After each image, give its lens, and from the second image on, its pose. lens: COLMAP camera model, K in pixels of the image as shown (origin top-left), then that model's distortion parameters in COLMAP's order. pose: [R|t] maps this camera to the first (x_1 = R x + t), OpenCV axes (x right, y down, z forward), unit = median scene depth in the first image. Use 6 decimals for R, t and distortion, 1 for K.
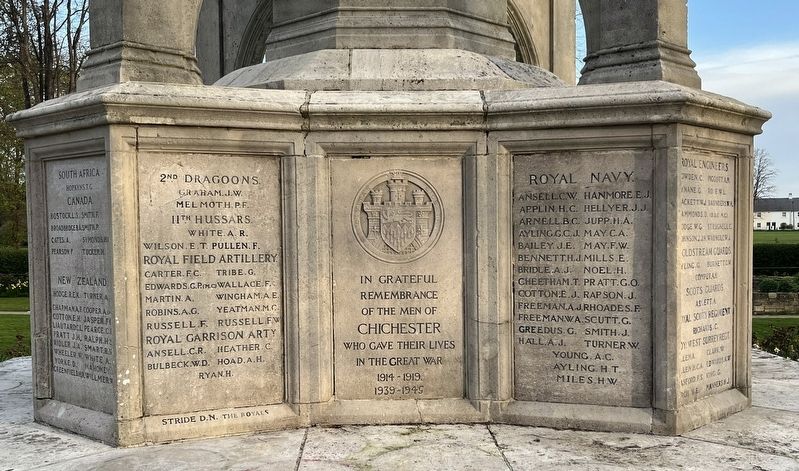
lens RADIAL K [[849.3, 0, 400.5], [0, 849.3, 231.6], [0, 0, 1]] dist [0.011927, 0.000000]
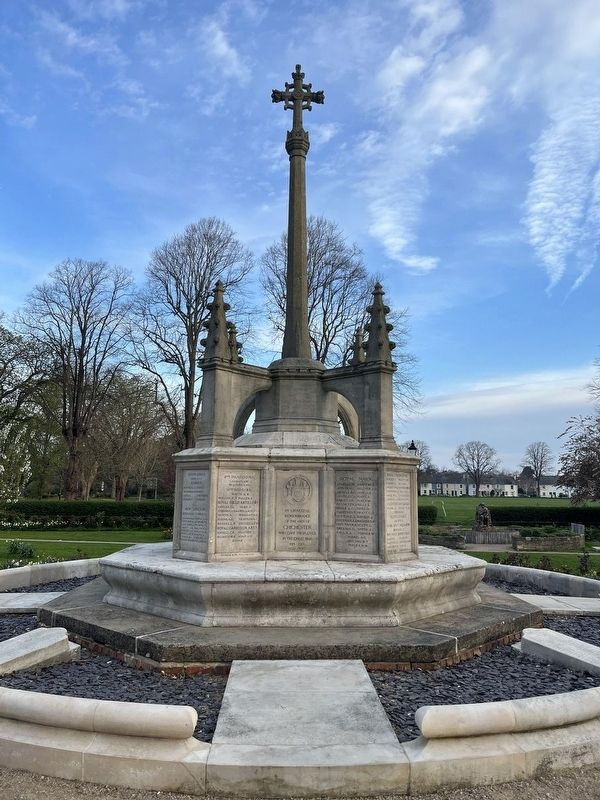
lens RADIAL K [[609.6, 0, 304.1], [0, 609.6, 405.7], [0, 0, 1]] dist [0.080934, -0.001024]
pose [[0.999717, 0.022187, 0.008554, -0.005583], [-0.020772, 0.989929, -0.140030, -0.010265], [-0.011575, 0.139813, 0.990110, -1.254252]]
